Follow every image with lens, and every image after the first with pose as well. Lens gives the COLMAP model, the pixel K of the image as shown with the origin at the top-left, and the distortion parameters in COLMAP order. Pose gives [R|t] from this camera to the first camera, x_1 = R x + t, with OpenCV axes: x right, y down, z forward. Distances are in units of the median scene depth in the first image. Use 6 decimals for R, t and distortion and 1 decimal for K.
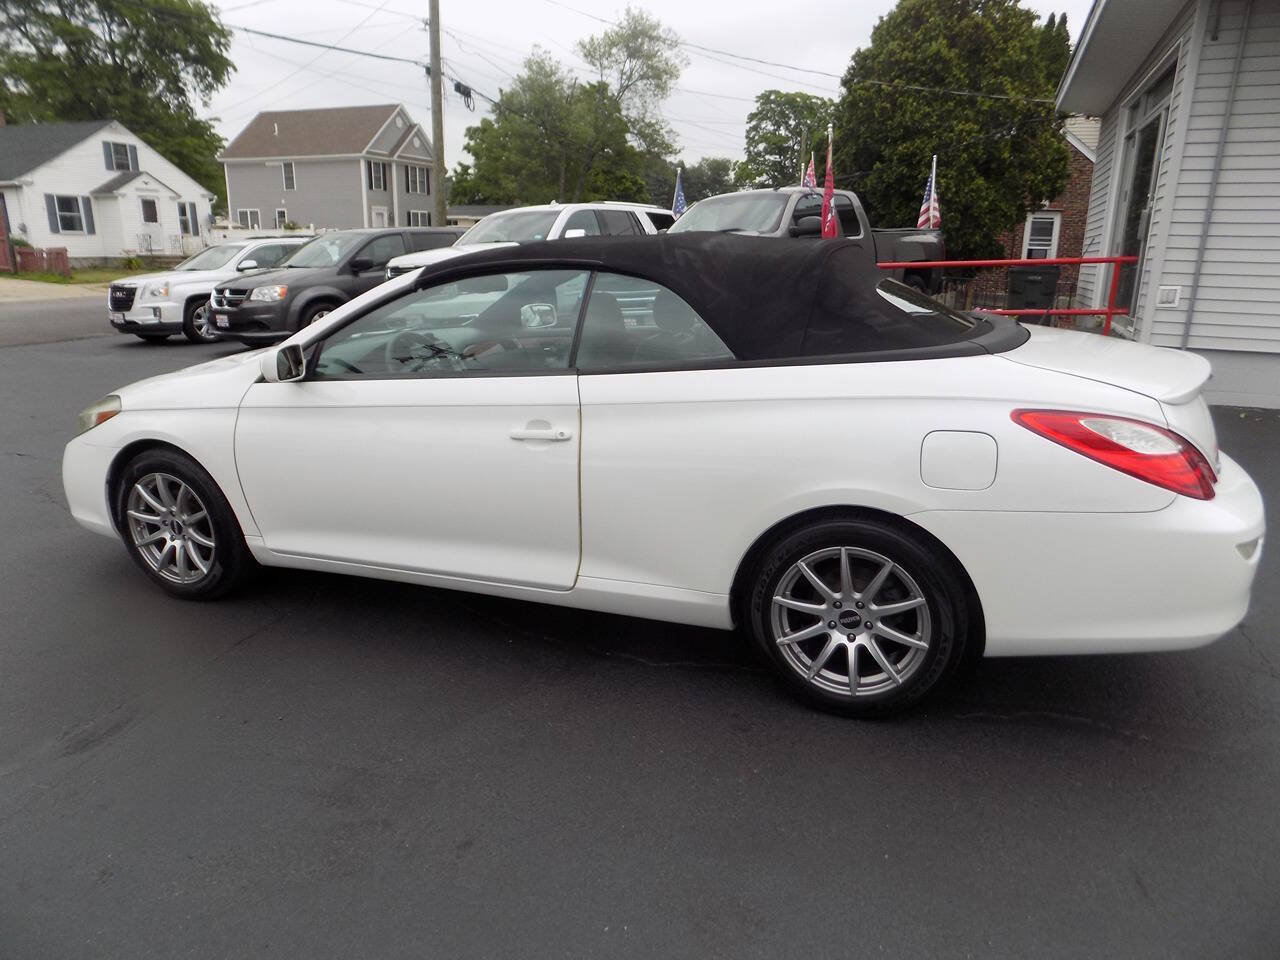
lens RADIAL K [[871.0, 0, 652.5], [0, 871.0, 481.0], [0, 0, 1]] dist [-0.071246, 0.080842]
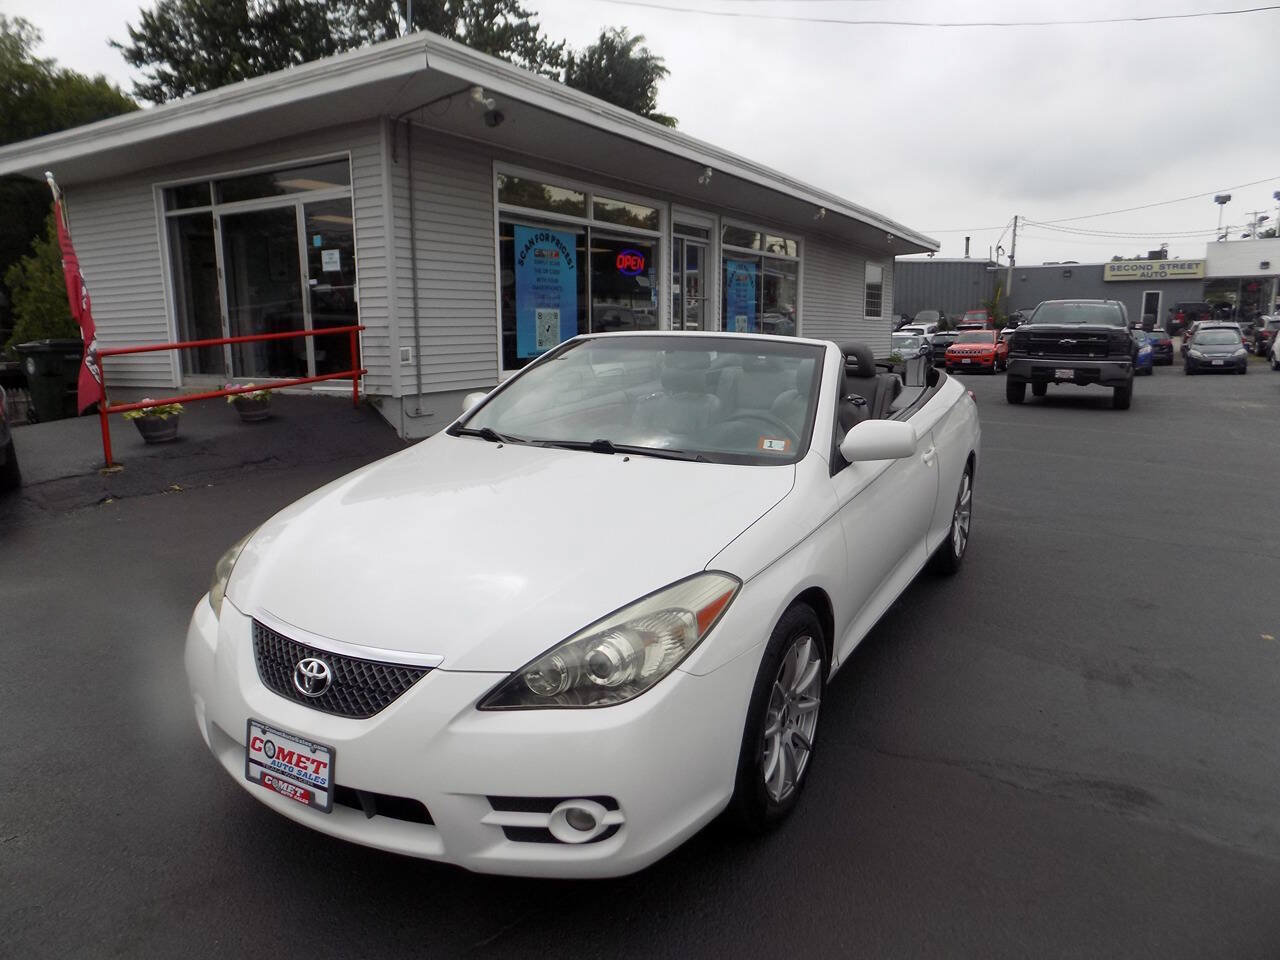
lens RADIAL K [[871.0, 0, 652.5], [0, 871.0, 481.0], [0, 0, 1]] dist [-0.071246, 0.080842]
pose [[0.175525, -0.199864, 0.963974, -0.111296], [0.277666, 0.949473, 0.146299, -0.024159], [-0.944507, 0.241984, 0.222151, 0.081447]]
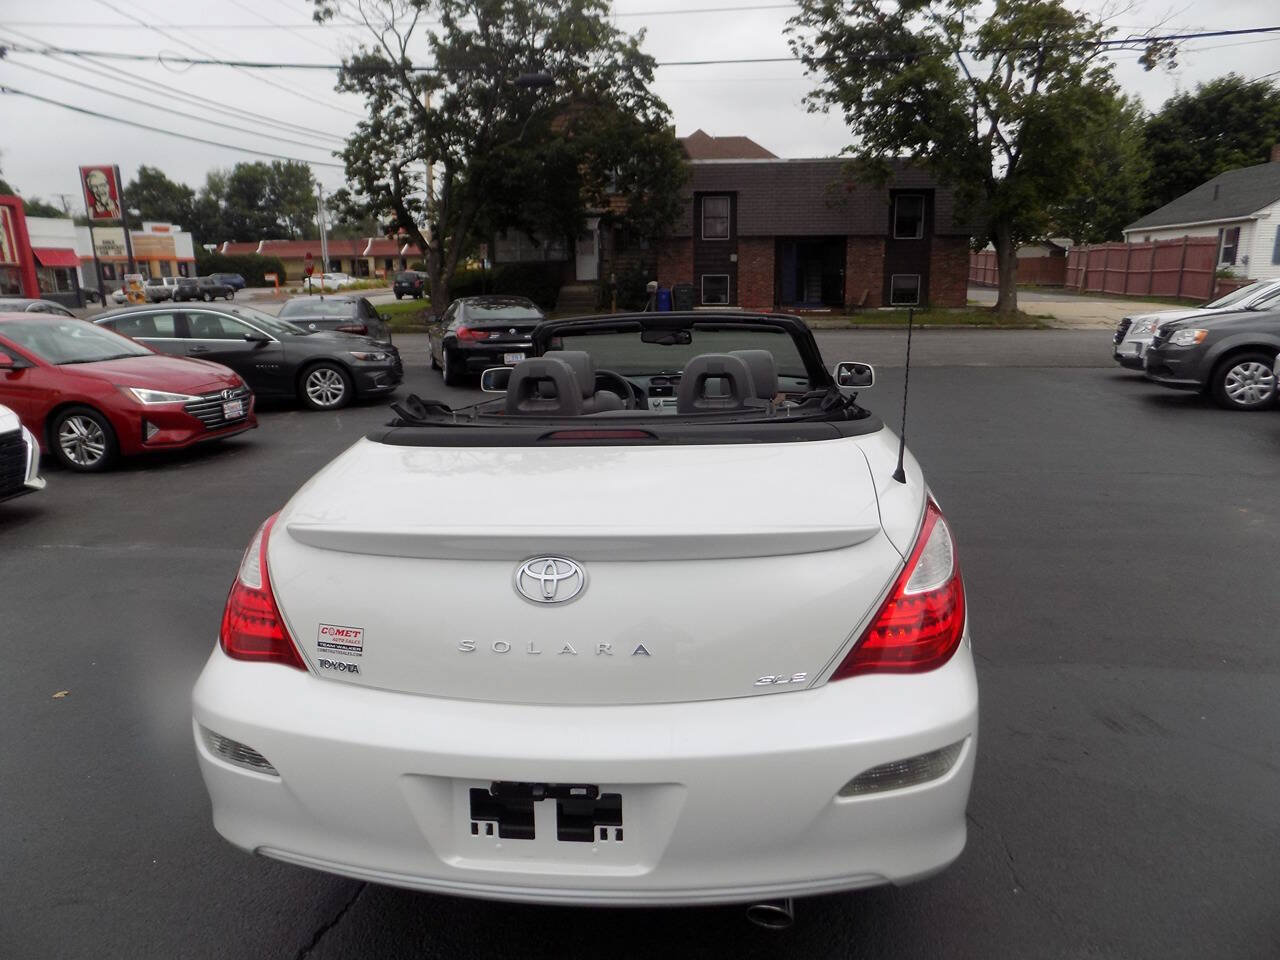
lens RADIAL K [[871.0, 0, 652.5], [0, 871.0, 481.0], [0, 0, 1]] dist [-0.071246, 0.080842]
pose [[0.272656, 0.222105, -0.936124, 0.086218], [-0.250644, 0.955789, 0.153768, -0.020873], [0.928890, 0.192708, 0.316271, 0.064170]]
